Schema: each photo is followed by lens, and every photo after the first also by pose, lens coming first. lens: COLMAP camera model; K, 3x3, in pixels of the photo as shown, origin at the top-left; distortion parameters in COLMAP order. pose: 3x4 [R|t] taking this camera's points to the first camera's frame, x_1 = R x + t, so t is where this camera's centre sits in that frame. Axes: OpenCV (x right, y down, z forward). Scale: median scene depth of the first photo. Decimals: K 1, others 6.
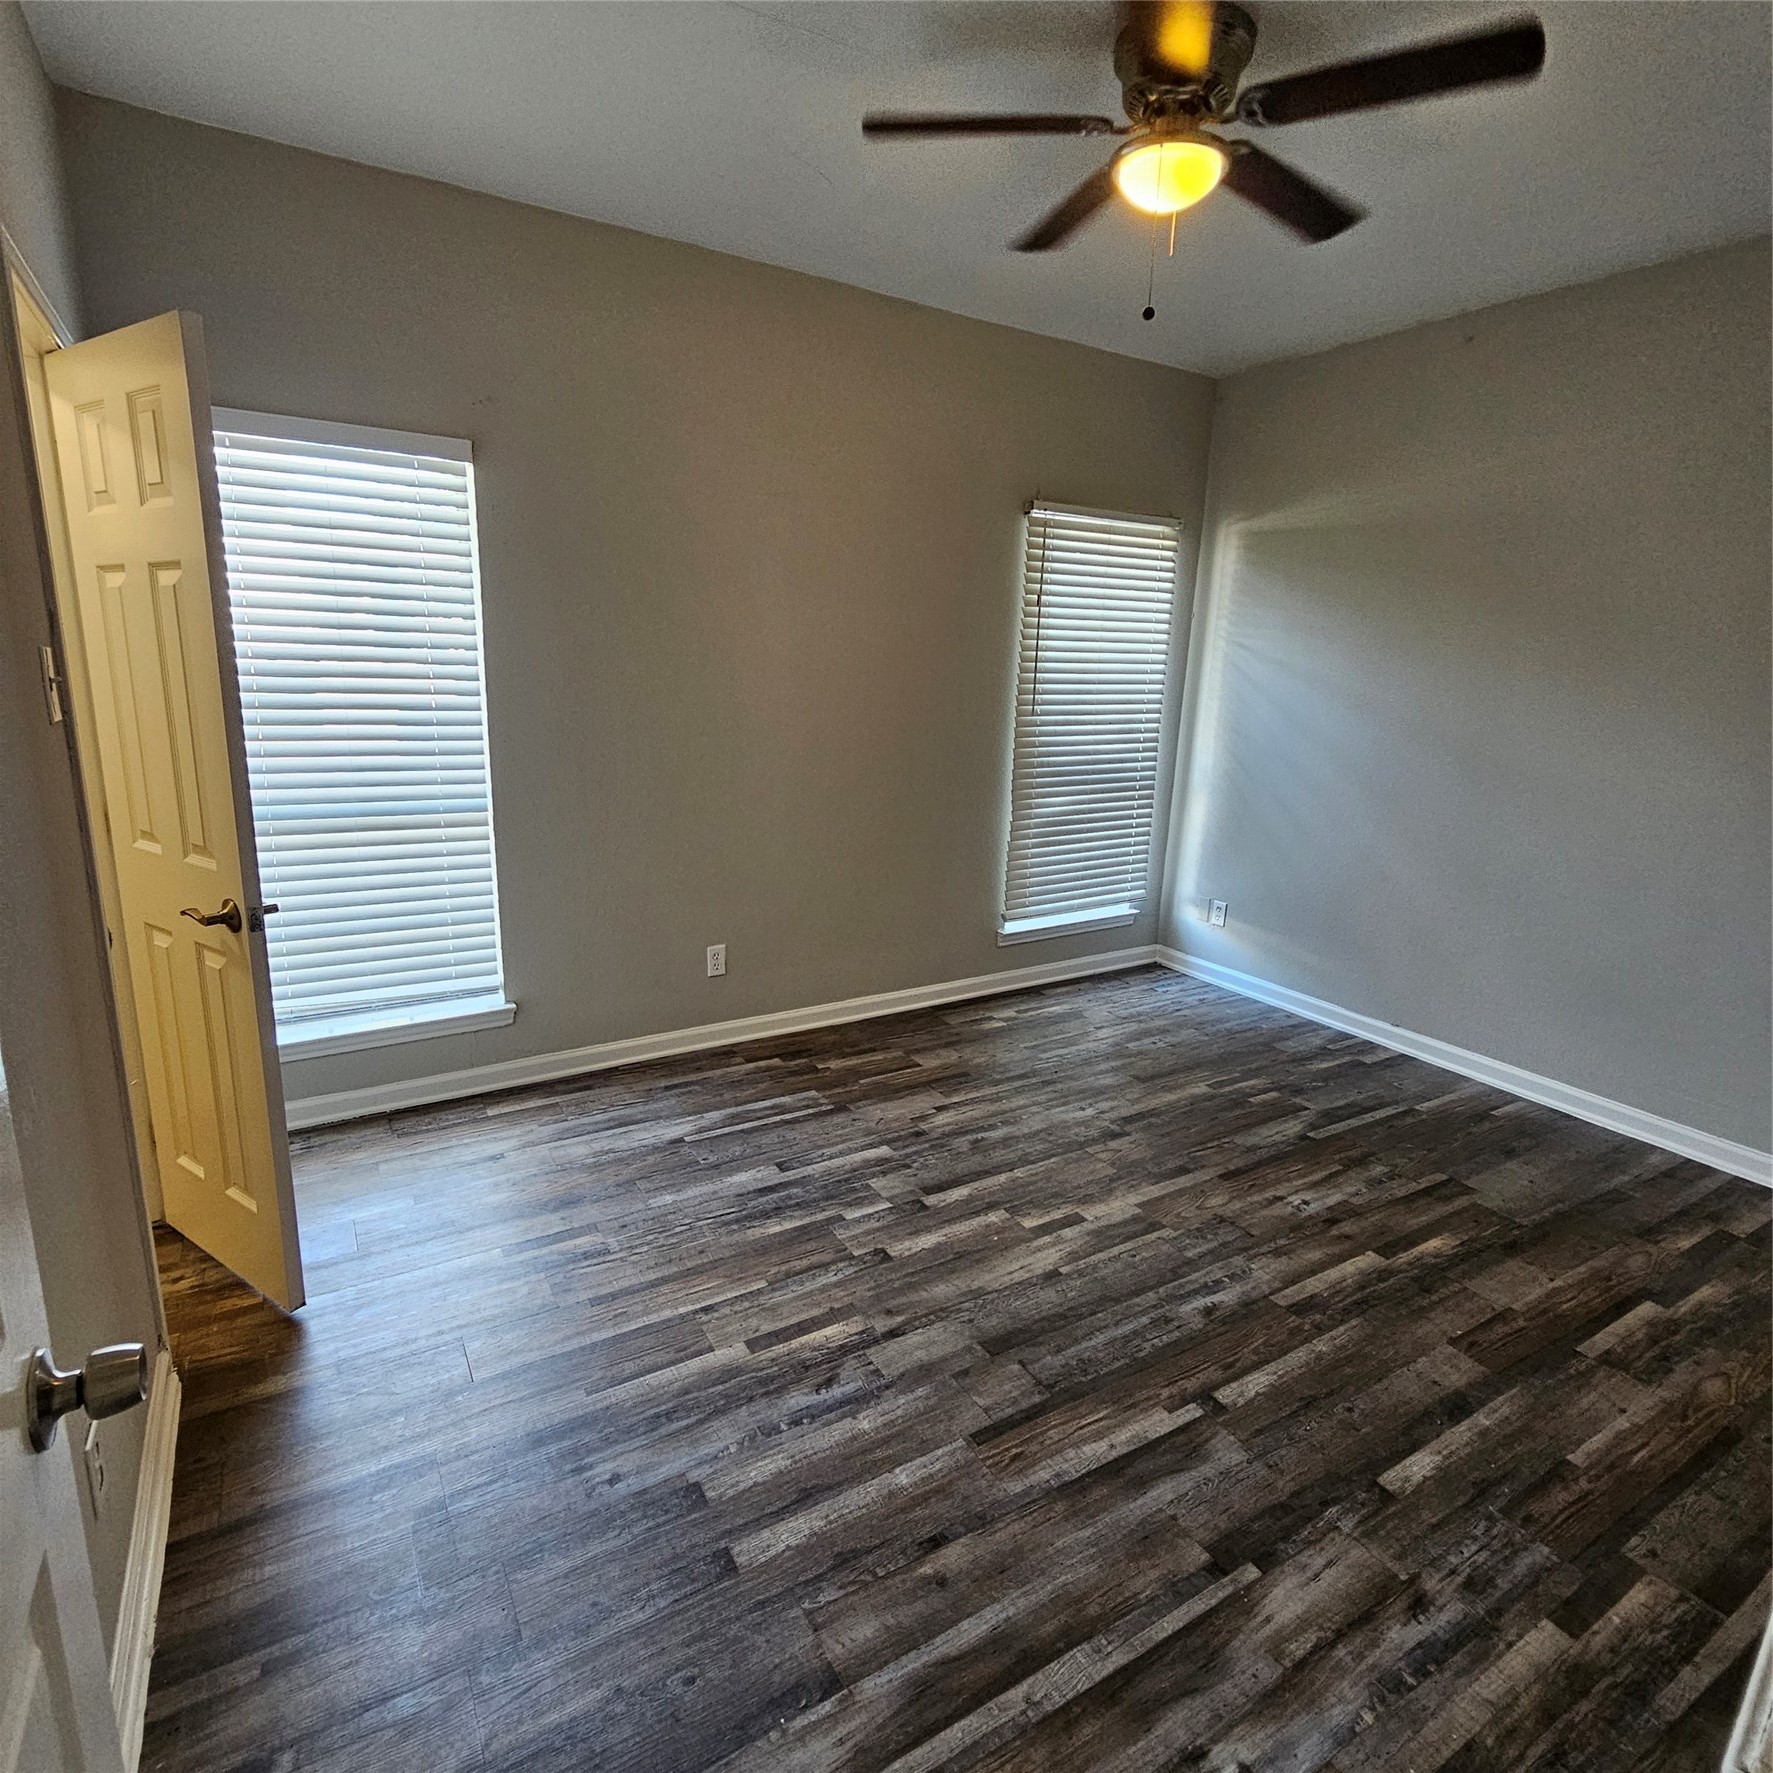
lens RADIAL K [[973.7, 0, 886.9], [0, 973.7, 884.9], [0, 0, 1]] dist [0.001146, -0.002541]
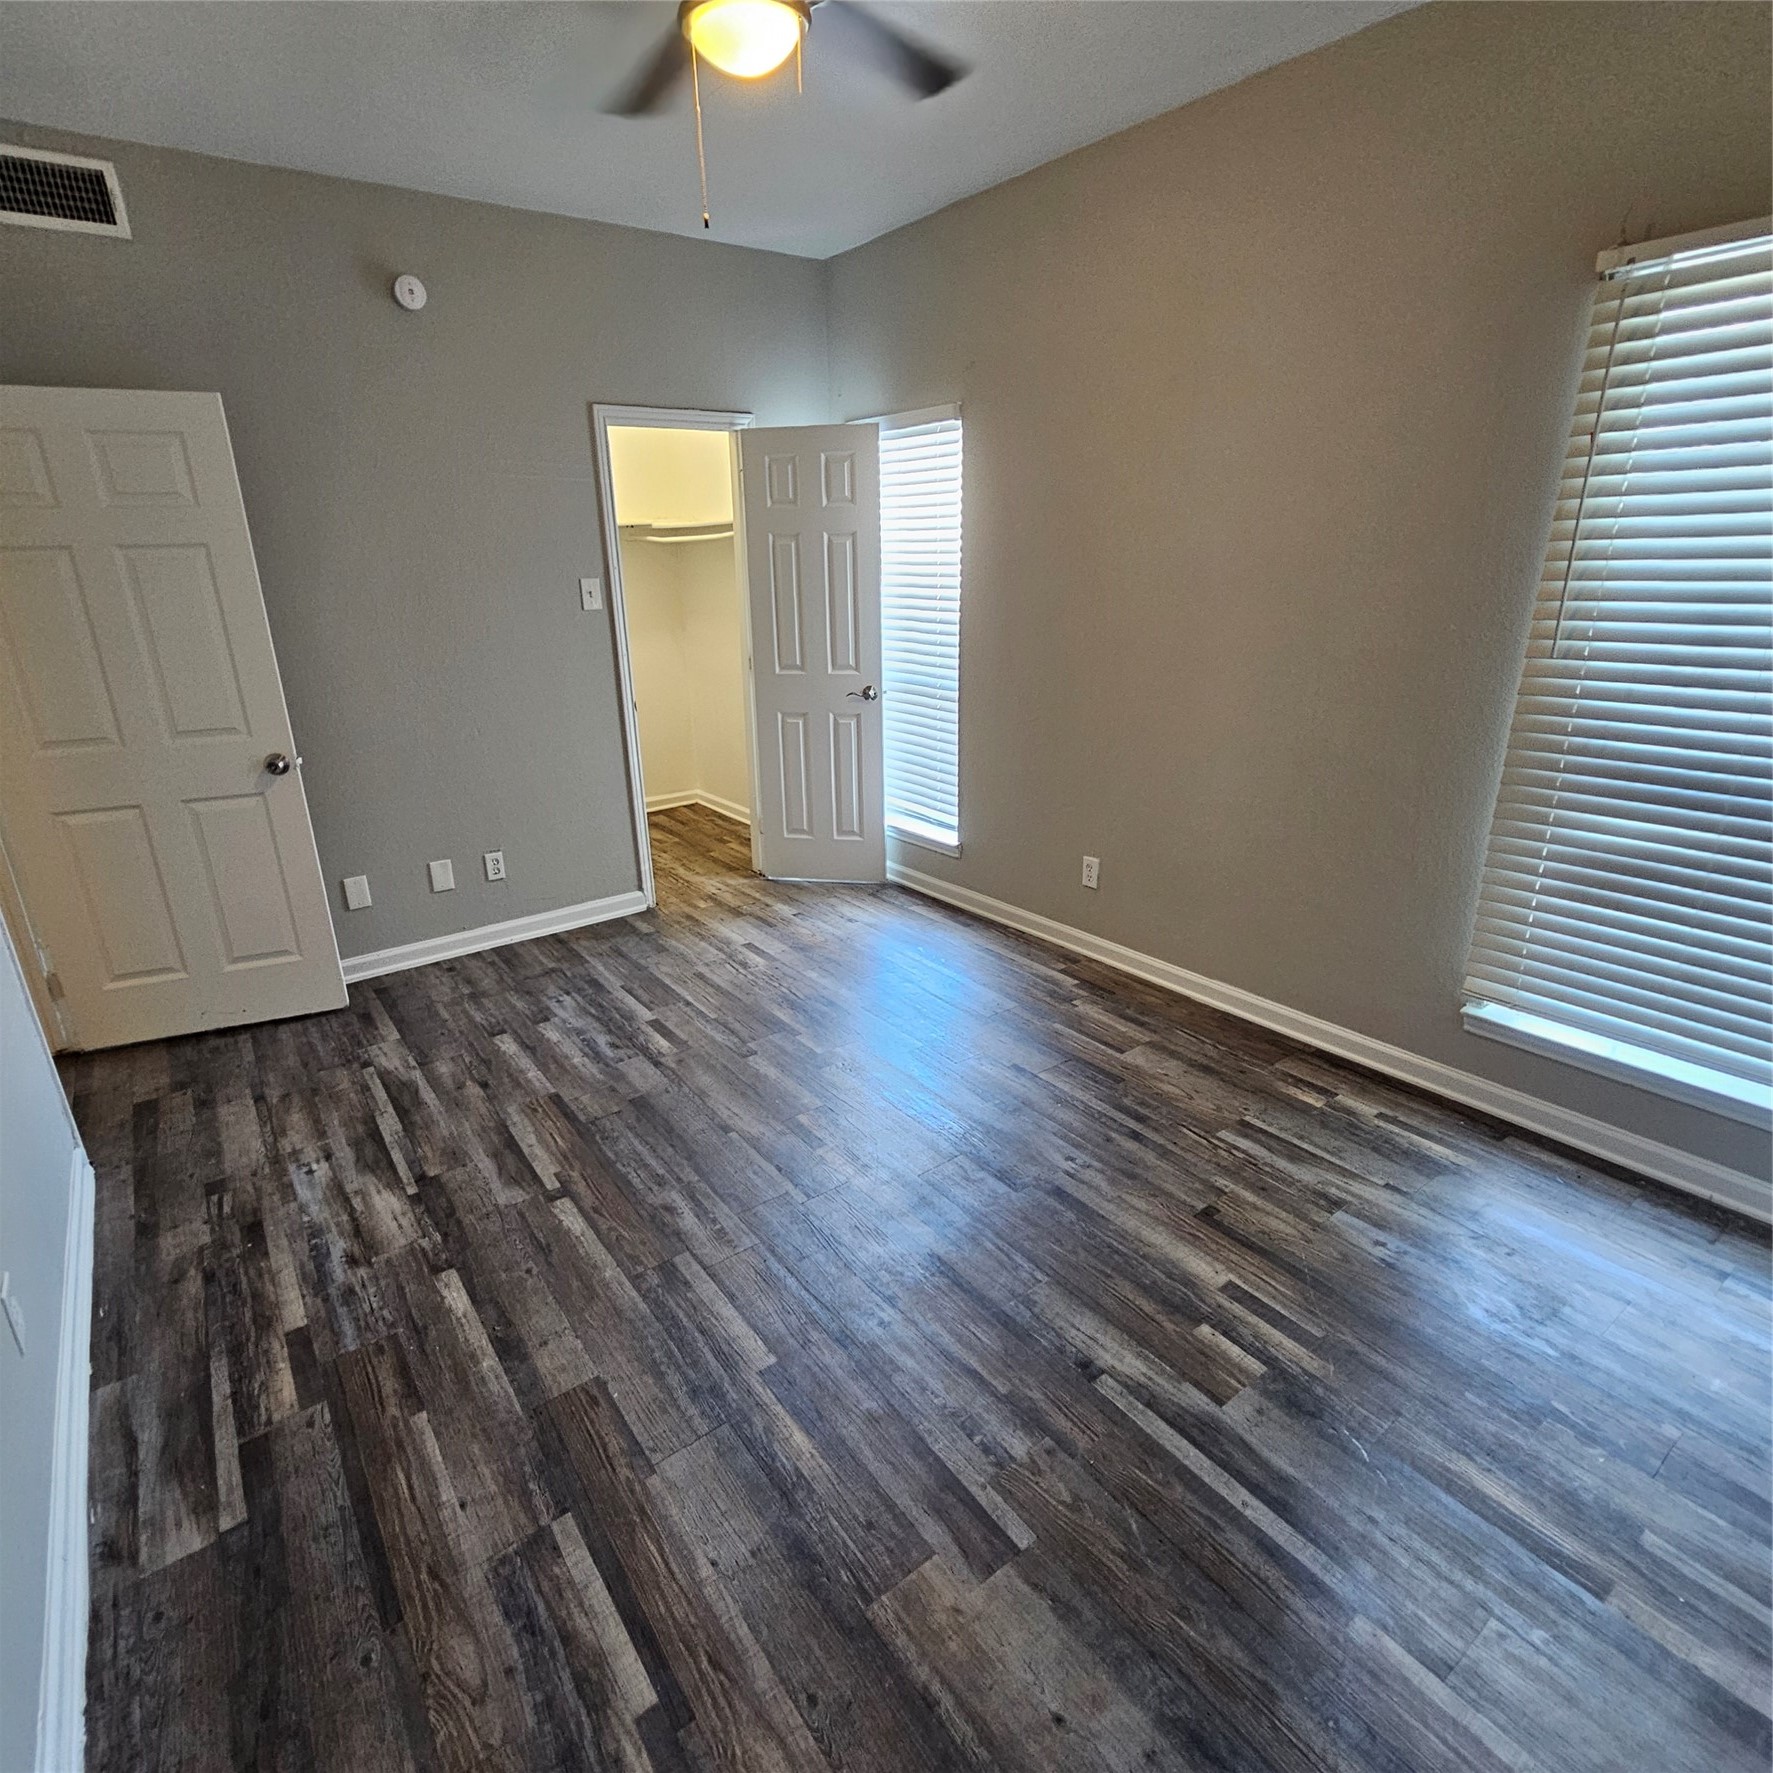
lens RADIAL K [[973.7, 0, 849.9], [0, 973.7, 893.5], [0, 0, 1]] dist [0.001146, -0.002541]
pose [[0.077031, 0.303911, -0.949581, 1.296487], [-0.198728, 0.937981, 0.284077, -0.234895], [0.977023, 0.166826, 0.132649, 1.030893]]
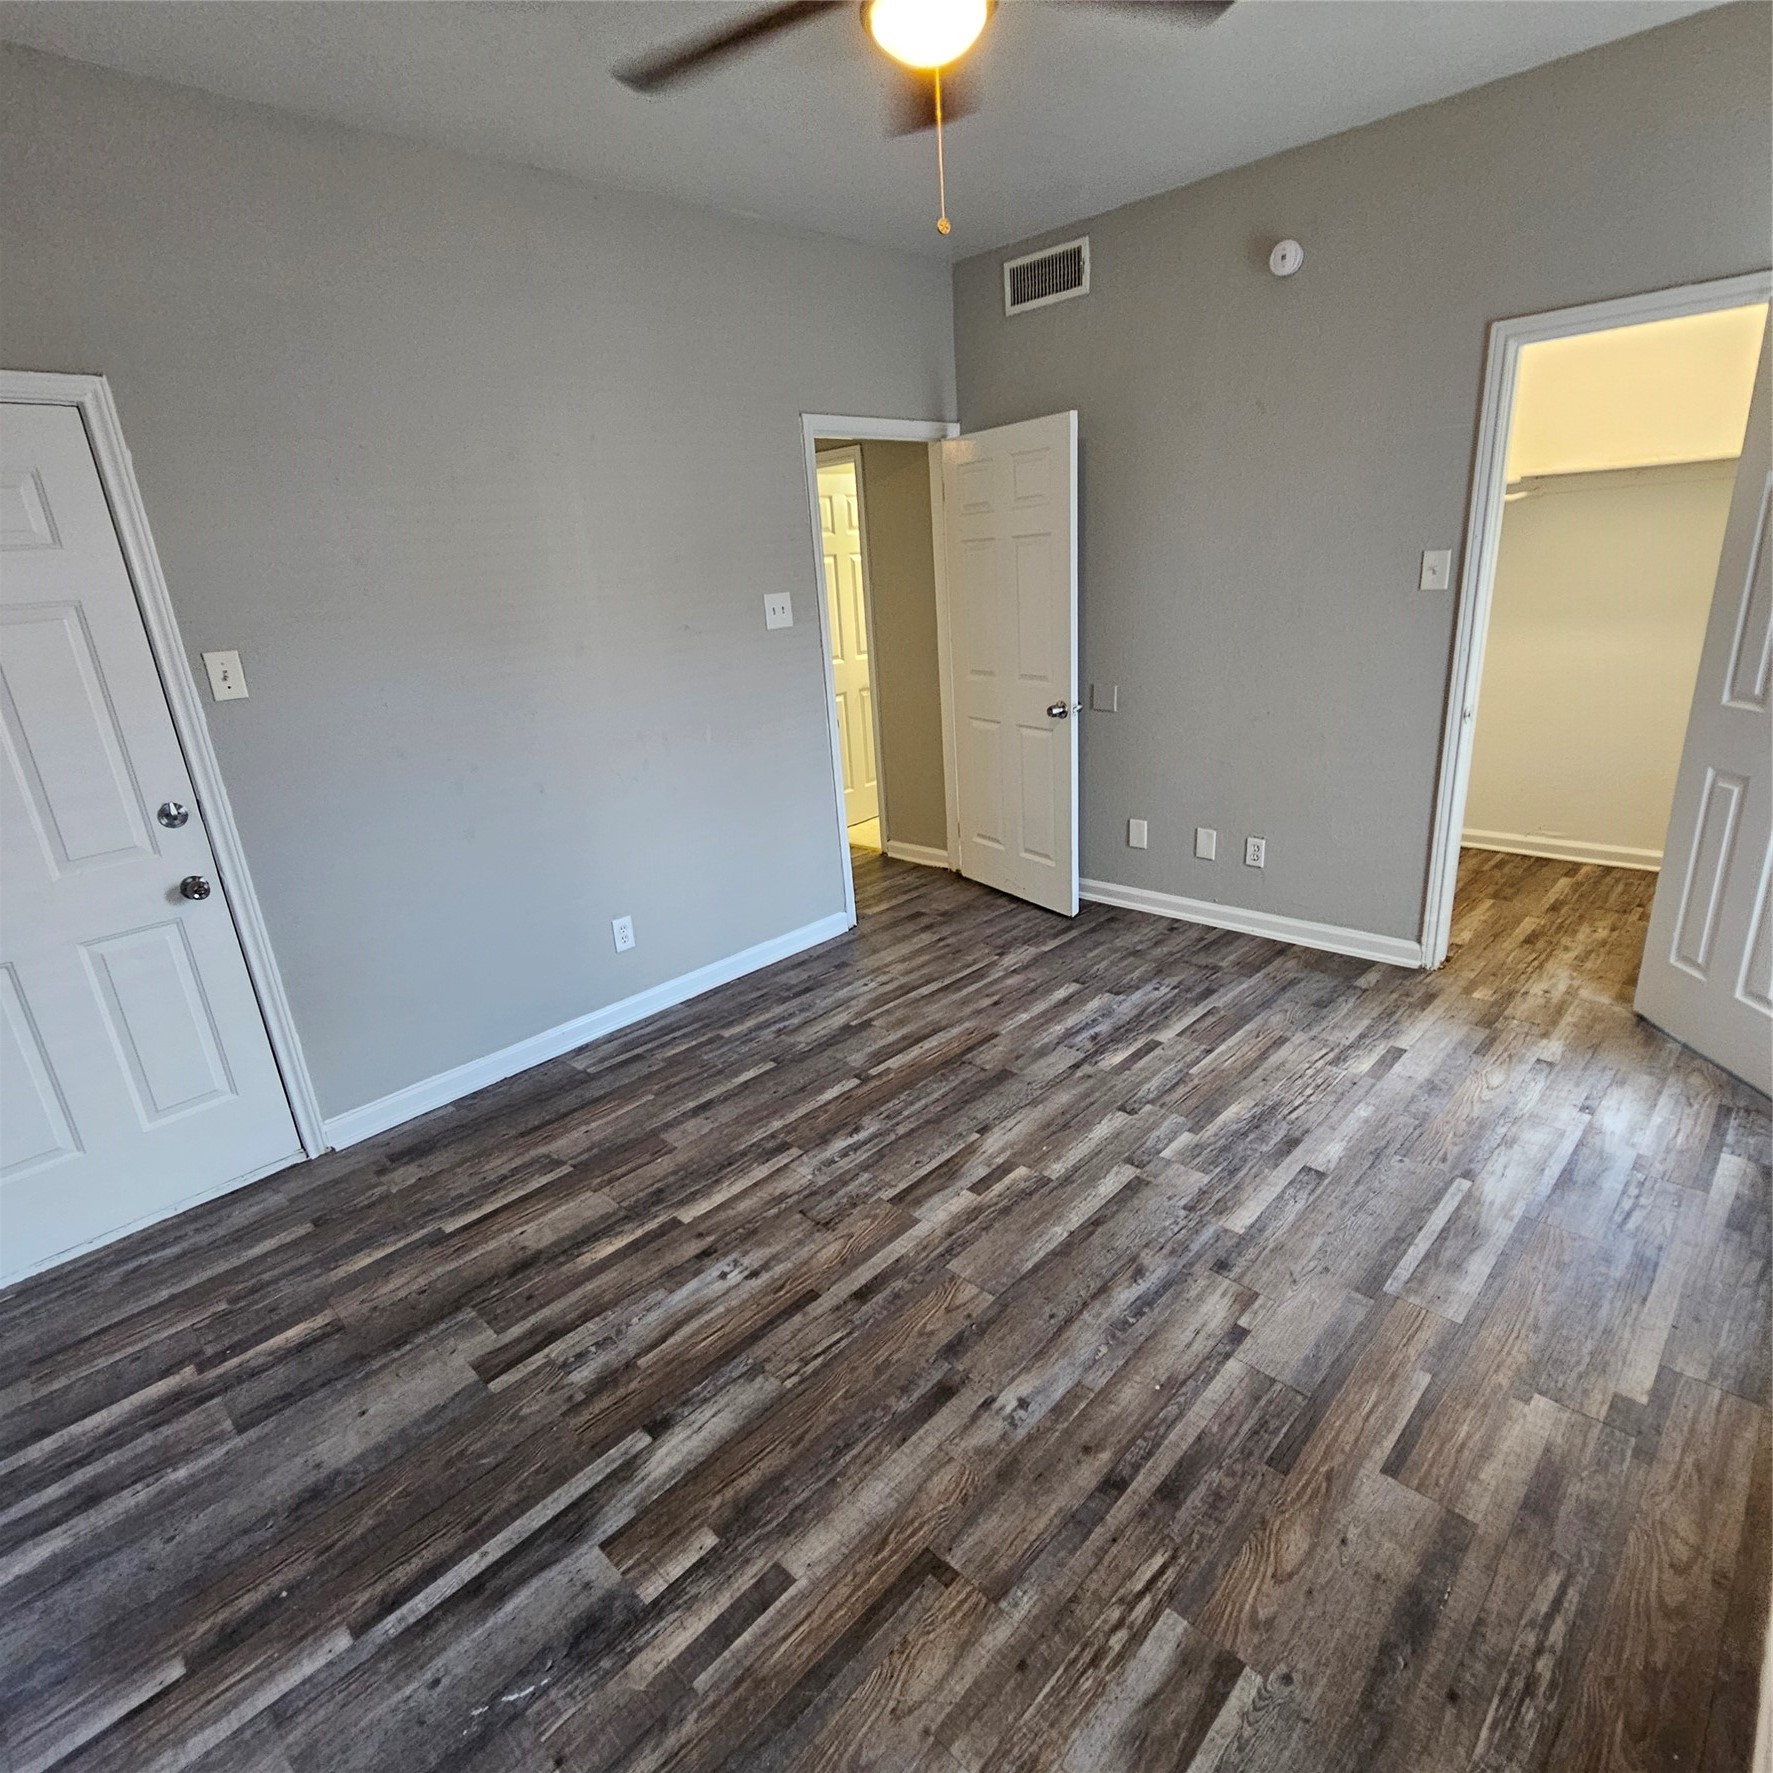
lens RADIAL K [[973.7, 0, 873.4], [0, 973.7, 894.3], [0, 0, 1]] dist [0.001146, -0.002541]
pose [[-0.969777, 0.116425, -0.214425, 0.559401], [-0.012128, 0.854727, 0.518936, -0.477599], [0.243692, 0.505852, -0.827483, 1.947260]]
